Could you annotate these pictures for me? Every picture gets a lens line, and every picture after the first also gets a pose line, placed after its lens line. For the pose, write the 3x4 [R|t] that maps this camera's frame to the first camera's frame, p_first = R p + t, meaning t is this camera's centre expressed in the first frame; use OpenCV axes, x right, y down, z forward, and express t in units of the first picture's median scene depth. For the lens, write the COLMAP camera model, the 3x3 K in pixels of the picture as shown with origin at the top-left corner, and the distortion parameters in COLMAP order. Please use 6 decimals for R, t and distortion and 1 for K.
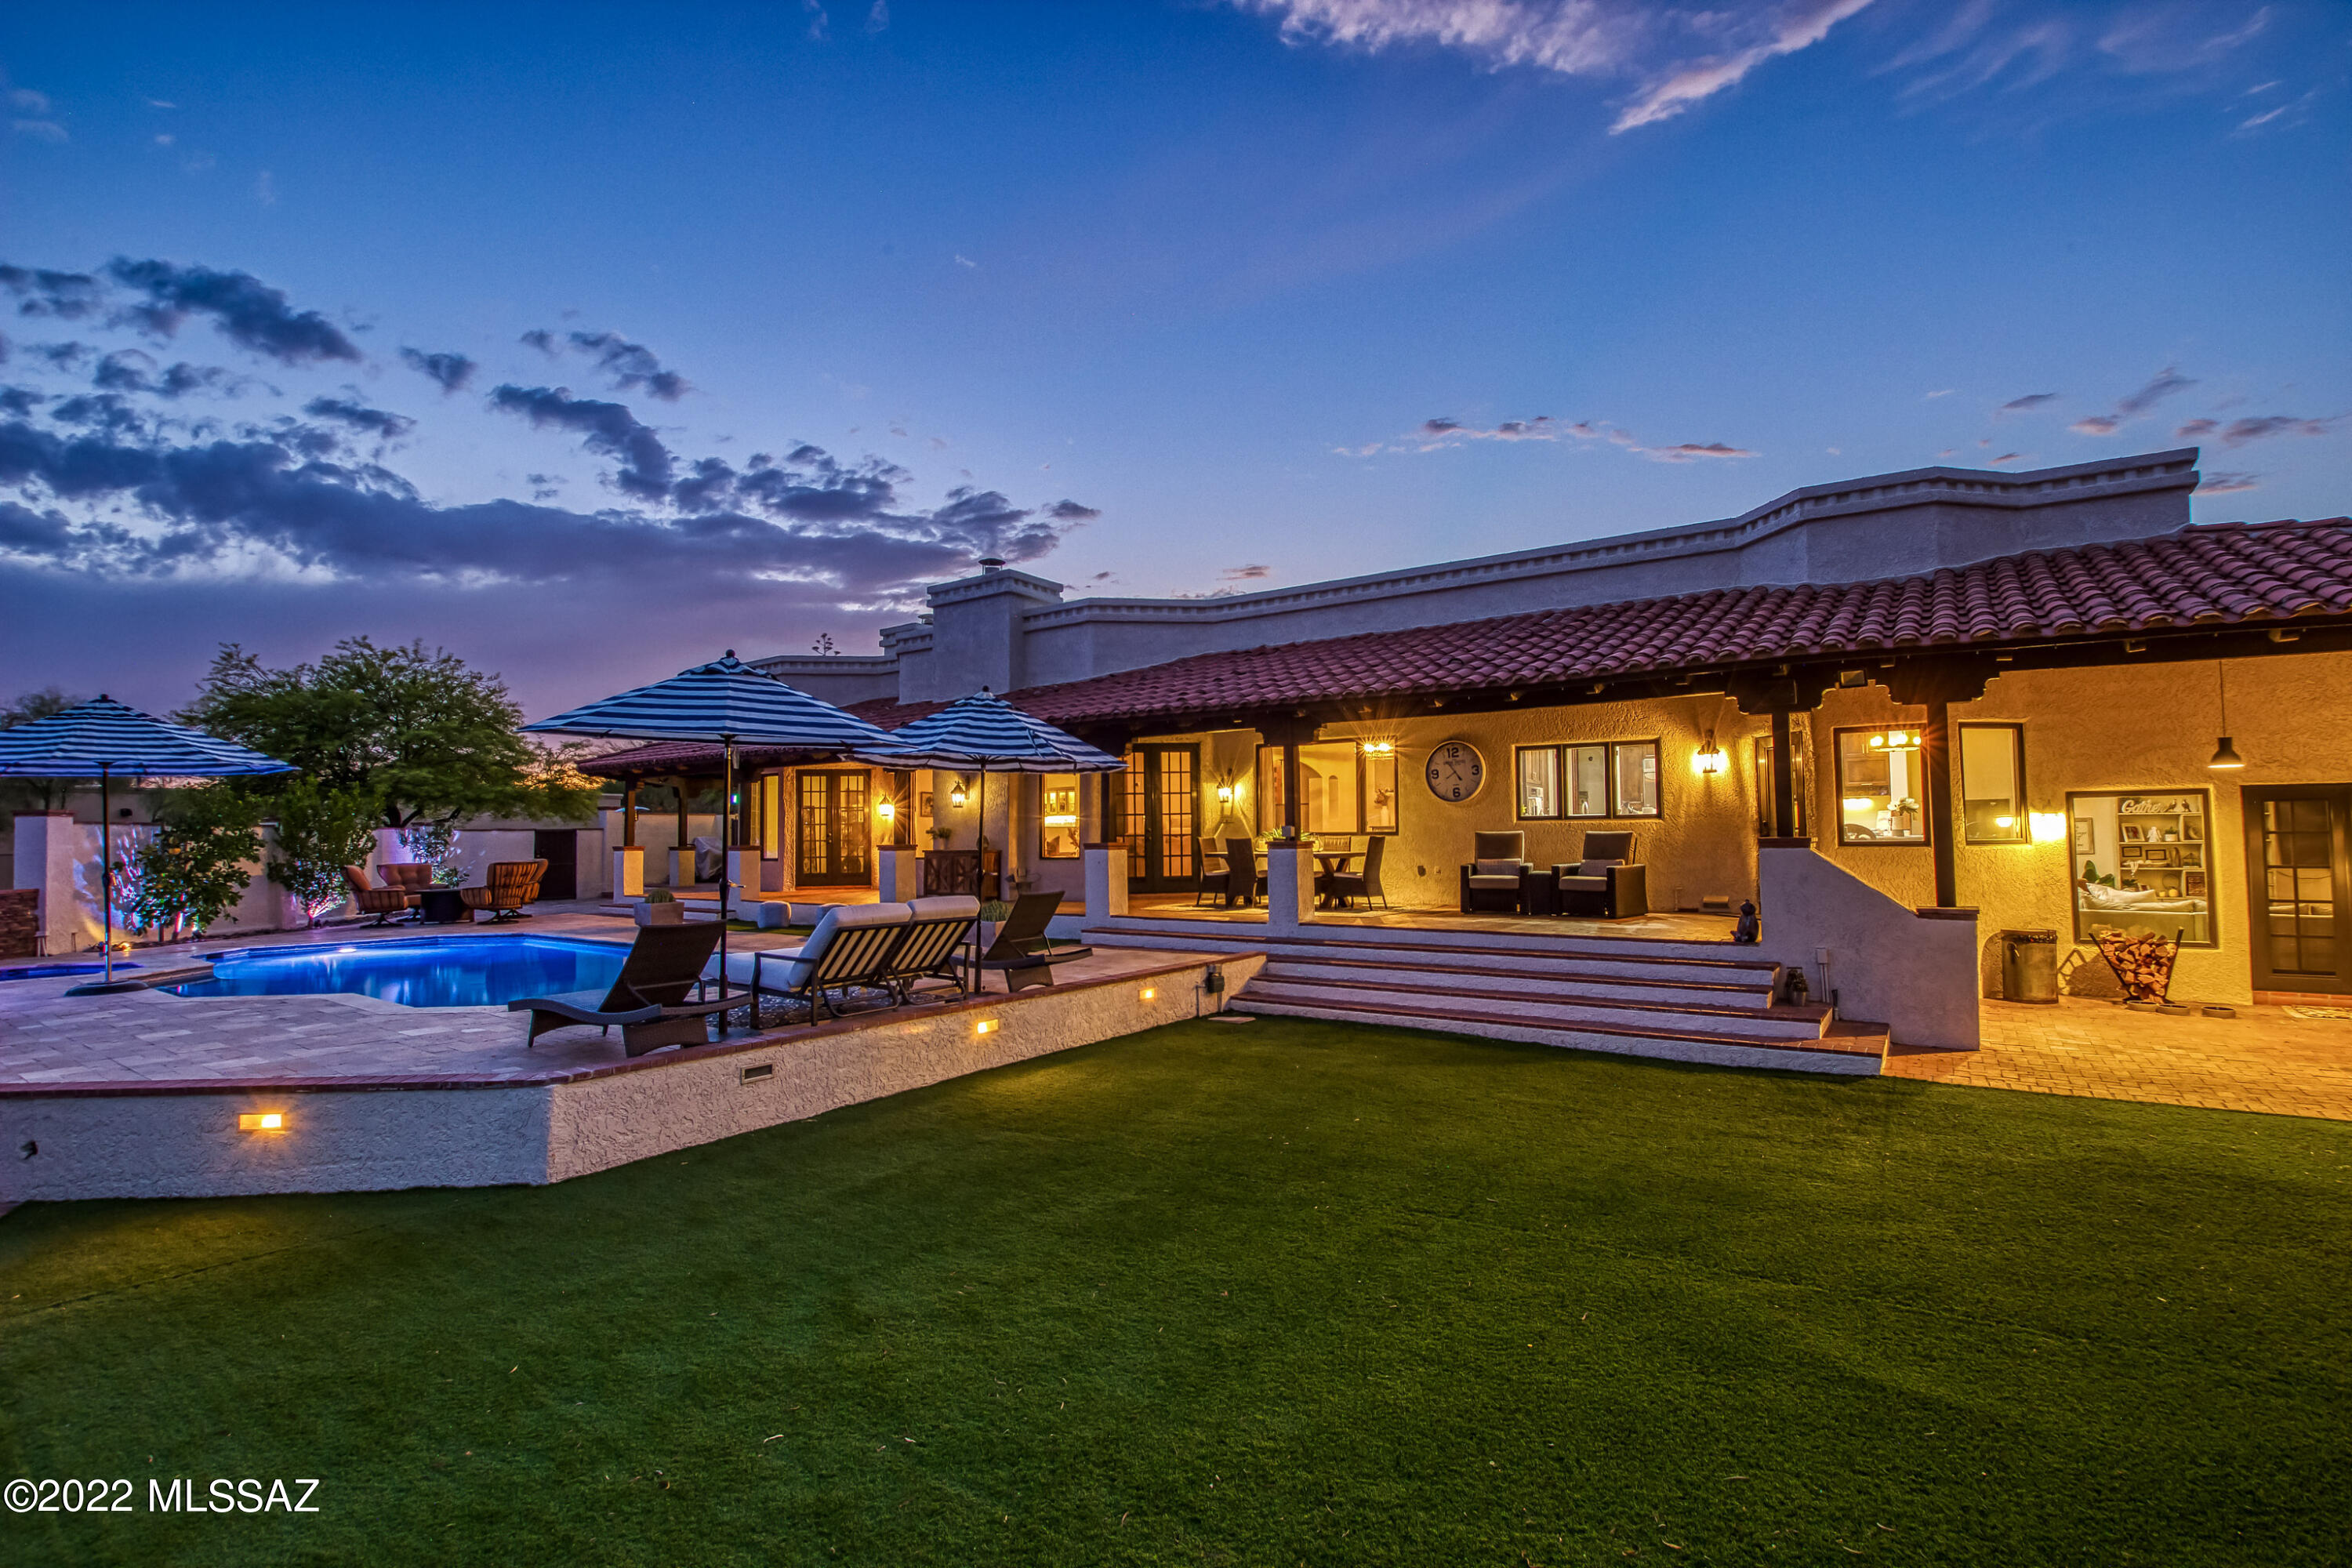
lens RADIAL K [[1109.7, 0, 1176.0], [0, 1109.7, 784.0], [0, 0, 1]] dist [-0.043795, 0.017484]
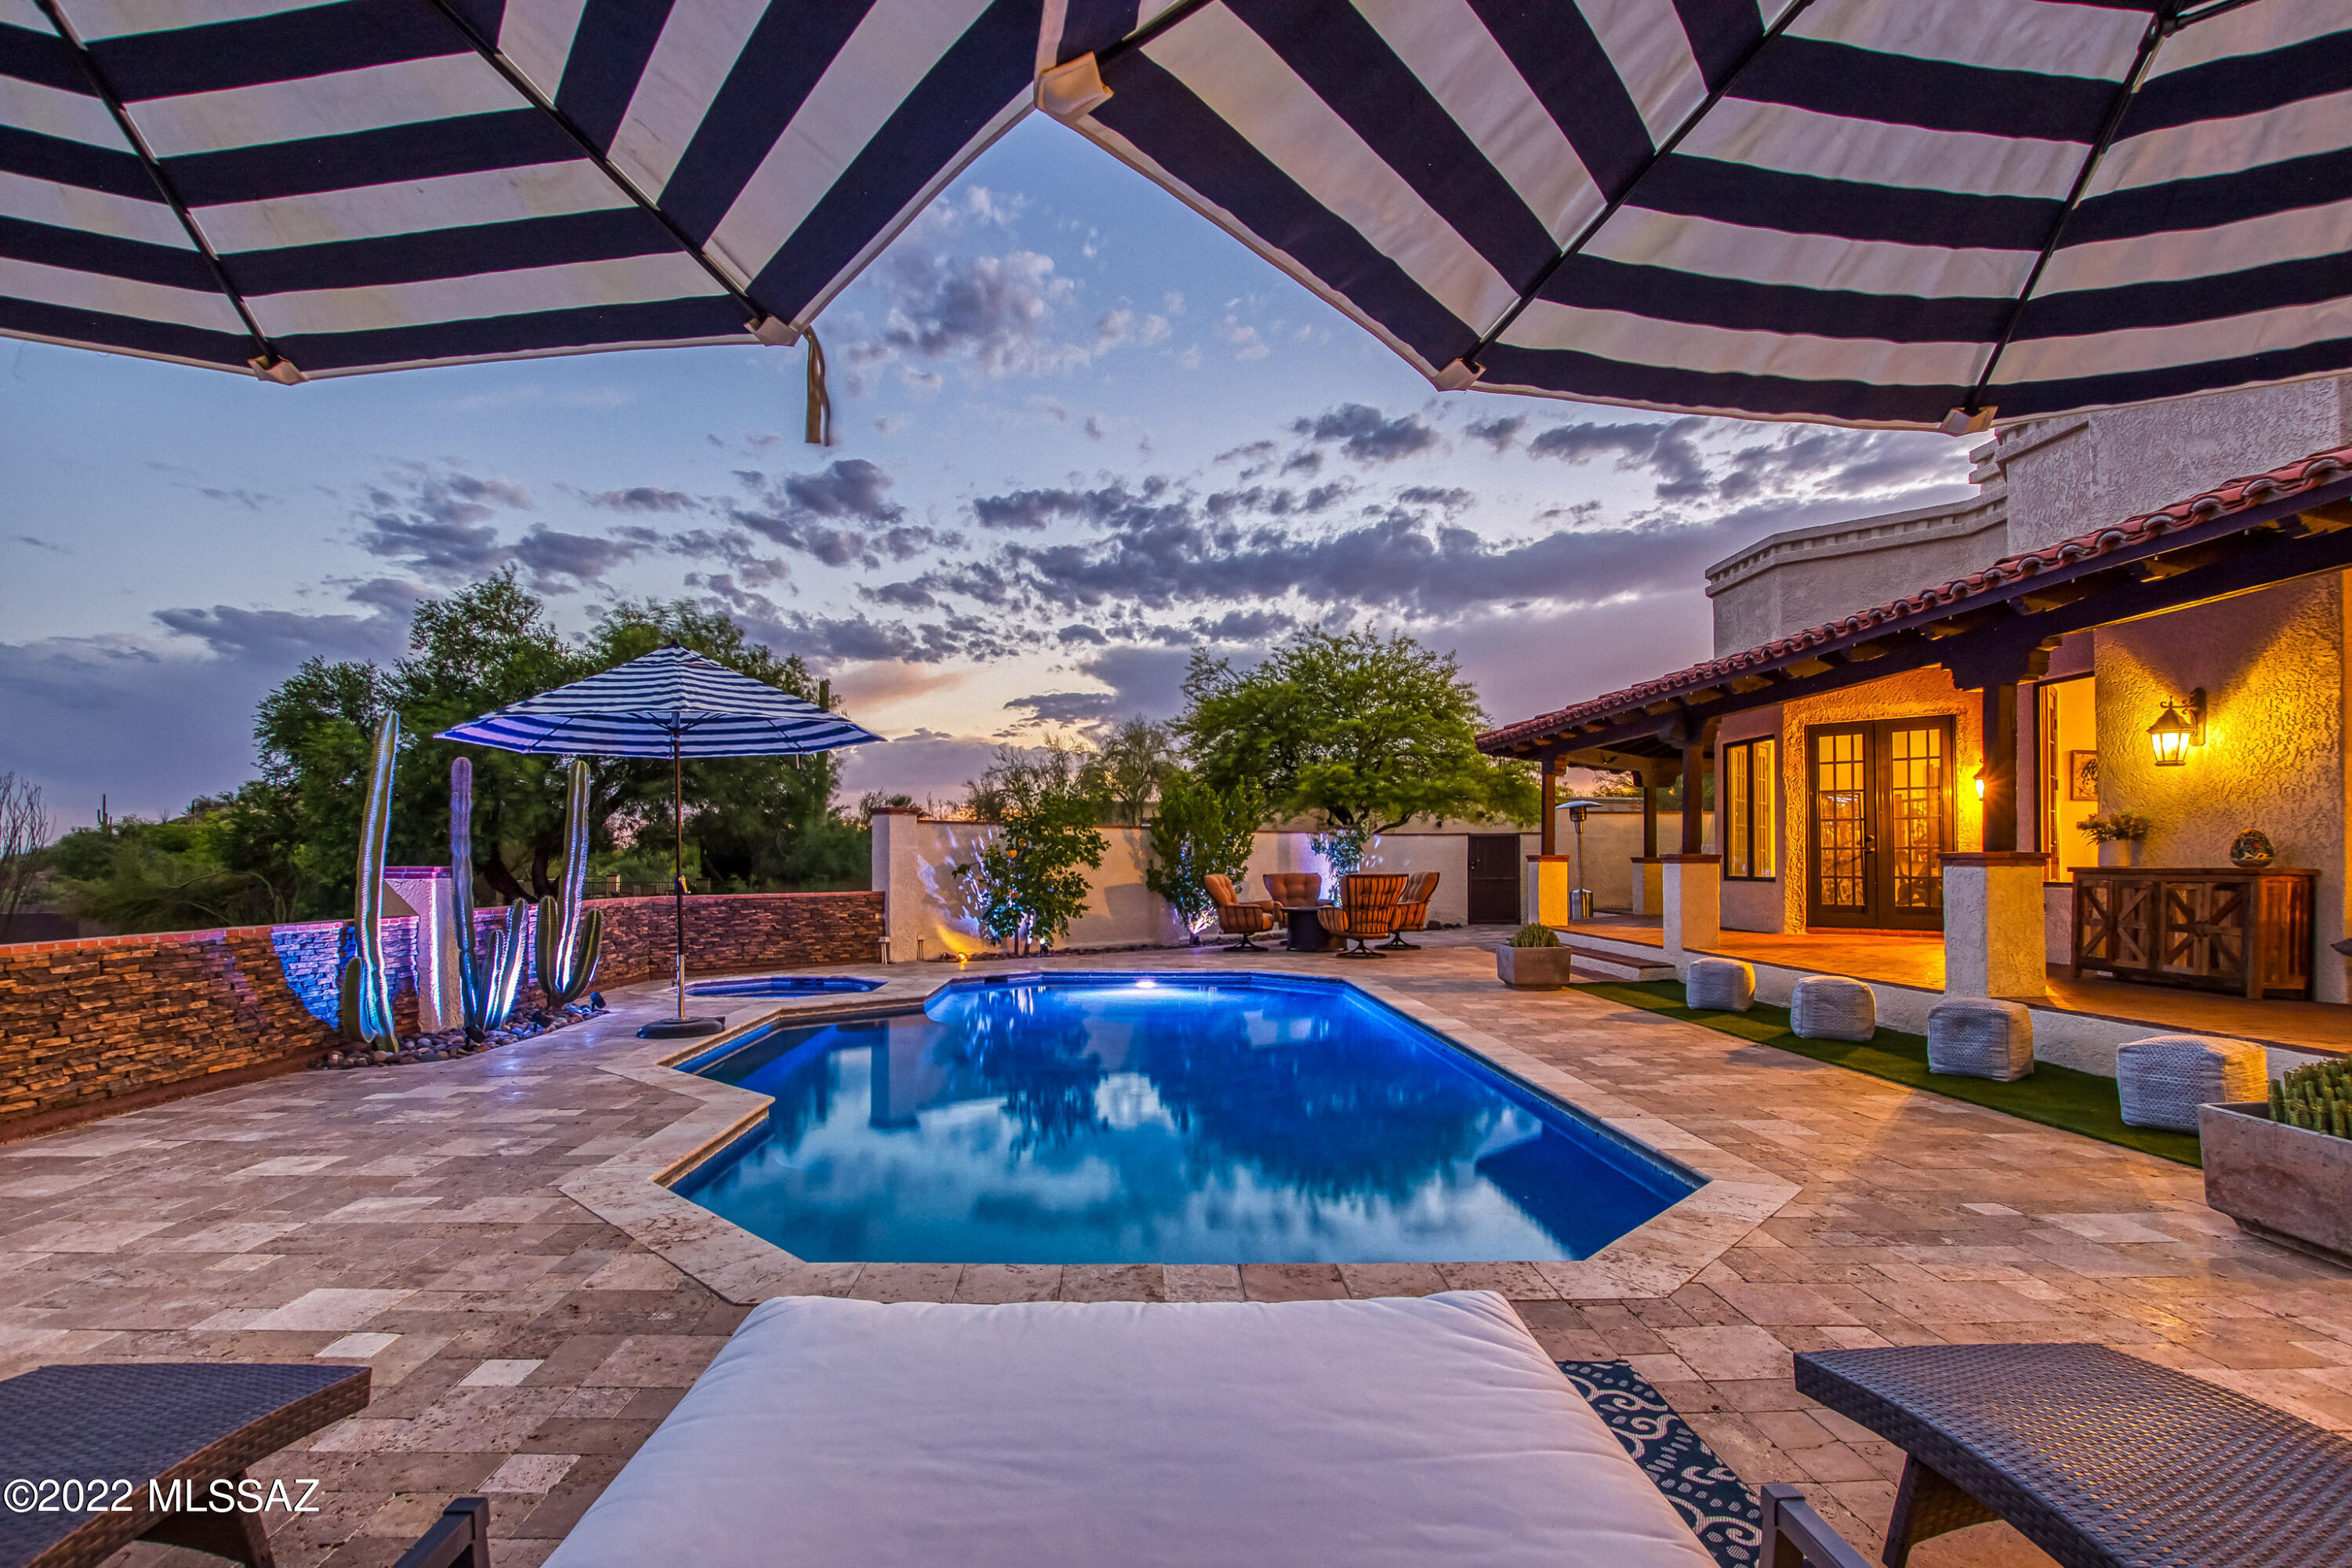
lens RADIAL K [[1152.1, 0, 1153.8], [0, 1152.1, 842.9], [0, 0, 1]] dist [-0.027543, 0.000557]
pose [[0.609010, 0.001517, -0.793161, -0.089483], [0.029612, 0.999258, 0.024649, 0.027277], [0.792609, -0.038498, 0.608513, 0.420469]]
